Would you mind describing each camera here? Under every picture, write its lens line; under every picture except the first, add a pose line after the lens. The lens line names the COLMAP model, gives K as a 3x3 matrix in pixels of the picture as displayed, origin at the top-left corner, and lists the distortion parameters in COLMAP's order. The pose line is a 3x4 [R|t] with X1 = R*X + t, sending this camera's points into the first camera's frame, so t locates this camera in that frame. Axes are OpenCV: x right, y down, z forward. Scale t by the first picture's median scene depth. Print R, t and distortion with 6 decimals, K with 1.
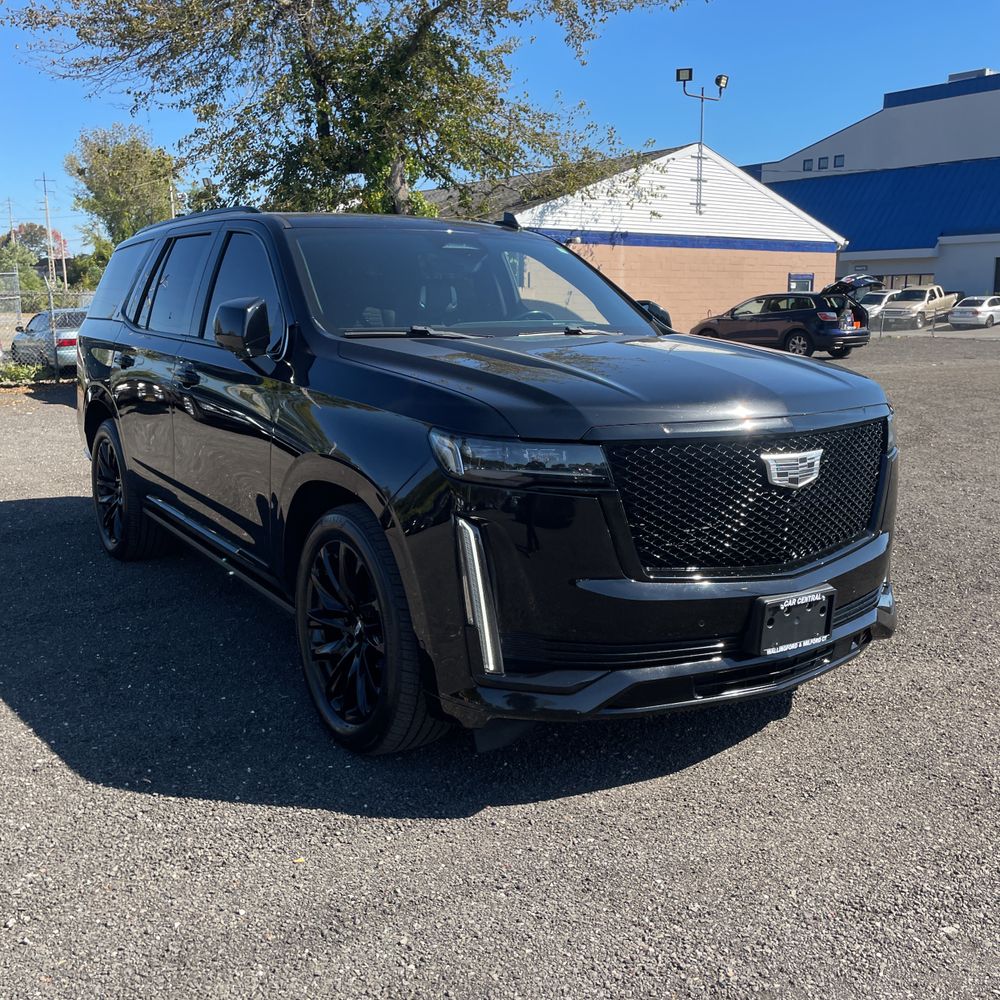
lens RADIAL K [[1011.0, 0, 494.3], [0, 1011.0, 512.2], [0, 0, 1]] dist [0.079858, -0.110495]
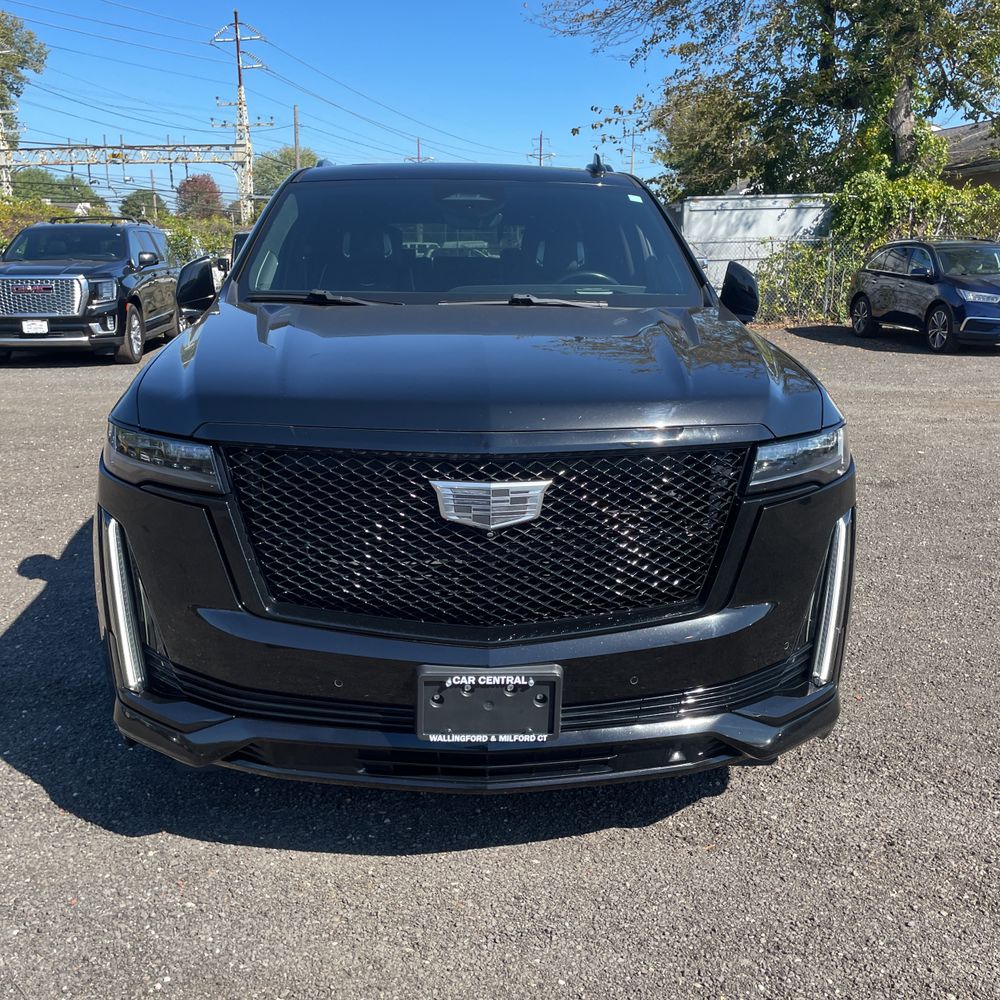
lens RADIAL K [[1032.1, 0, 500.0], [0, 1032.1, 498.2], [0, 0, 1]] dist [-0.002361, -0.012500]
pose [[0.859282, 0.124508, -0.496117, 0.656211], [-0.106937, 0.992217, 0.063795, -0.092520], [0.500198, -0.001764, 0.865909, 0.348996]]
